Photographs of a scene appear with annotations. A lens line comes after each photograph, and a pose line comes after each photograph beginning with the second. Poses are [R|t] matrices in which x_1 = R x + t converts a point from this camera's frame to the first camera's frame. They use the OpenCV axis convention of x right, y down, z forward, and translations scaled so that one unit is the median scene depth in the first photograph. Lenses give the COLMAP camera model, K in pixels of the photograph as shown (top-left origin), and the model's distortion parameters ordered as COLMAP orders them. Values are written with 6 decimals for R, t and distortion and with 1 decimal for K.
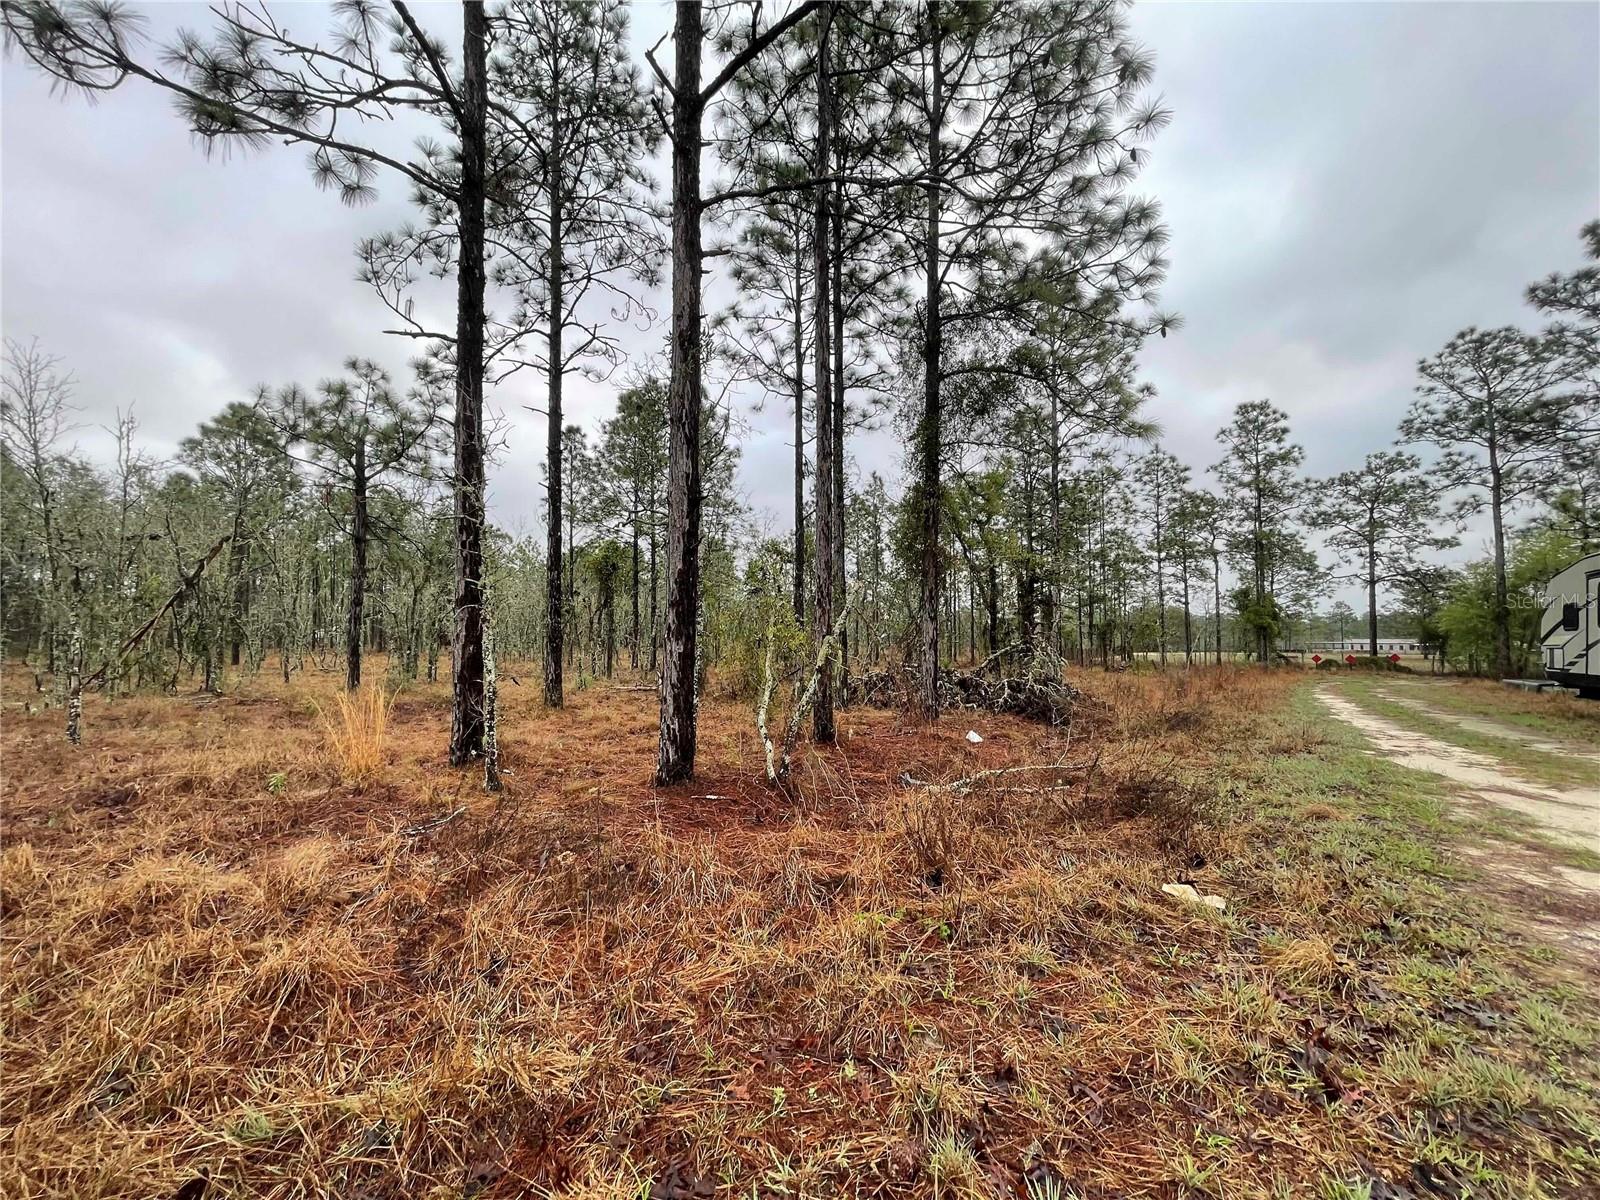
lens RADIAL K [[643.3, 0, 800.0], [0, 643.3, 608.6], [0, 0, 1]] dist [-0.002615, 0.000661]
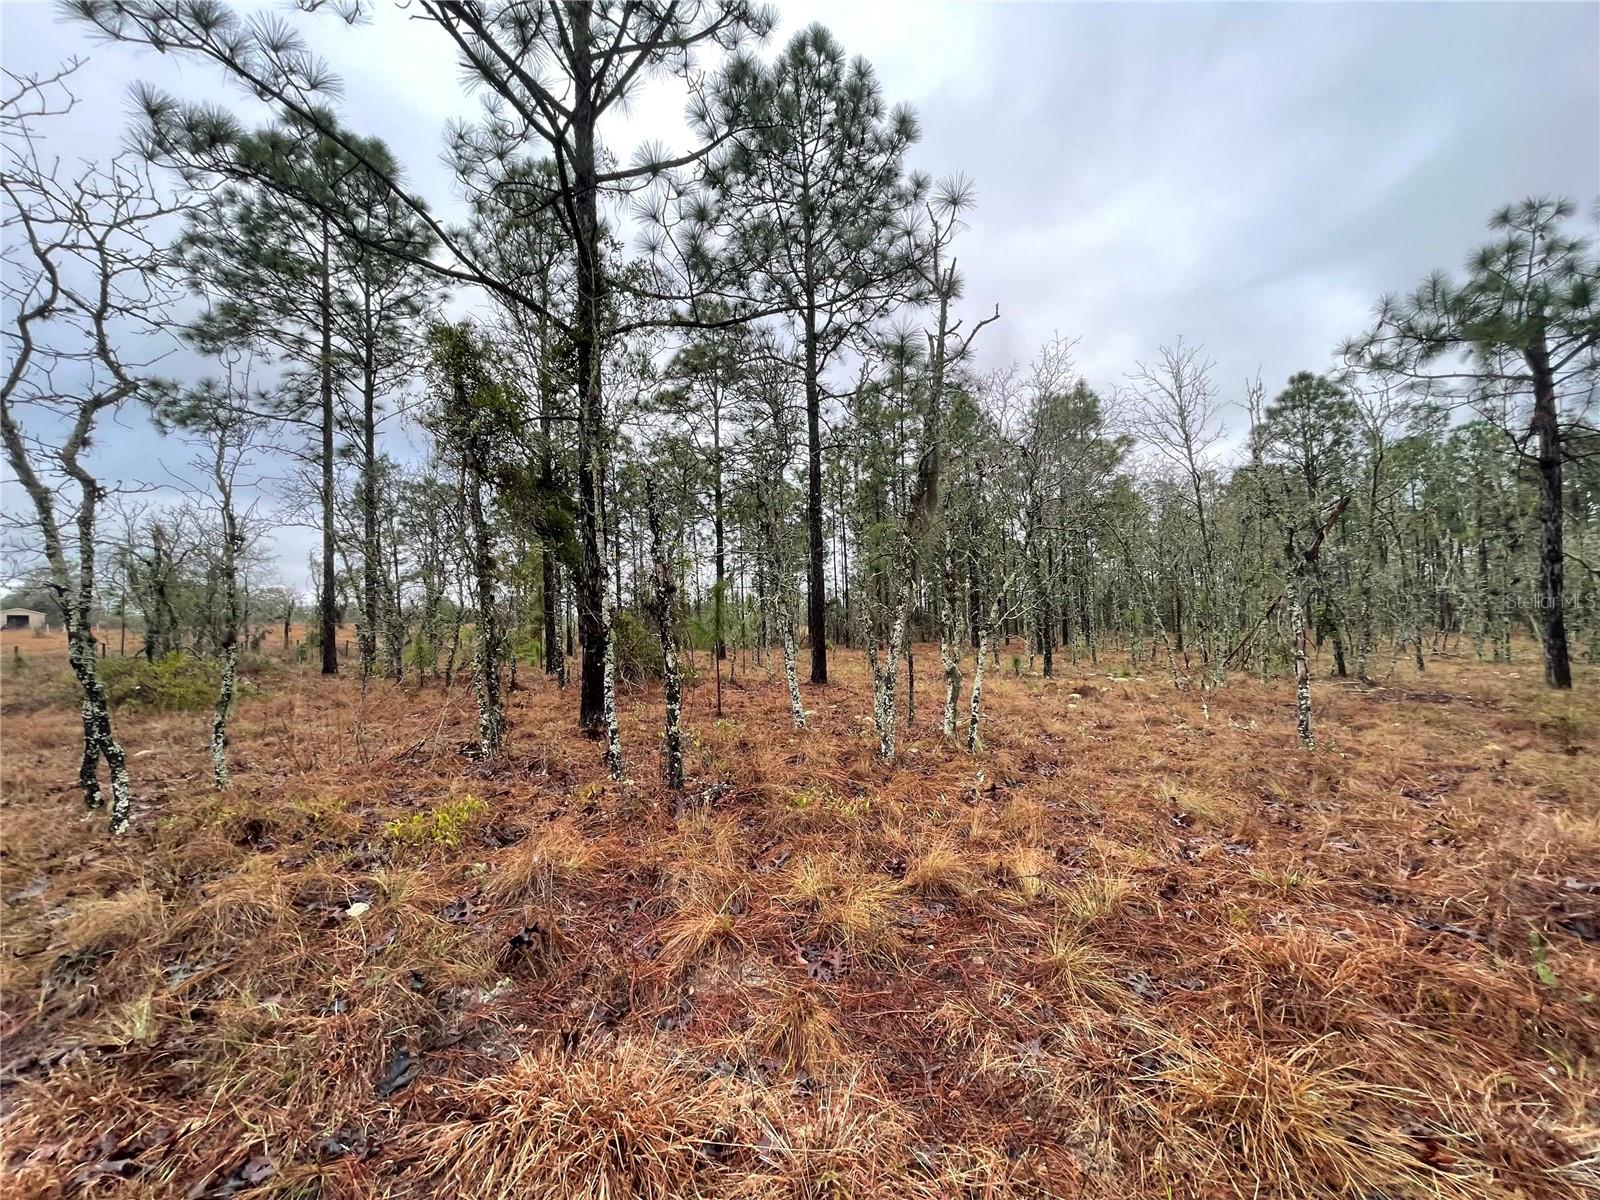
lens RADIAL K [[643.3, 0, 796.5], [0, 643.3, 608.5], [0, 0, 1]] dist [-0.002615, 0.000661]
pose [[0.205906, -0.038429, -0.977817, -0.220898], [0.067451, 0.997409, -0.024995, 0.007679], [0.976244, -0.060808, 0.207965, 0.097877]]
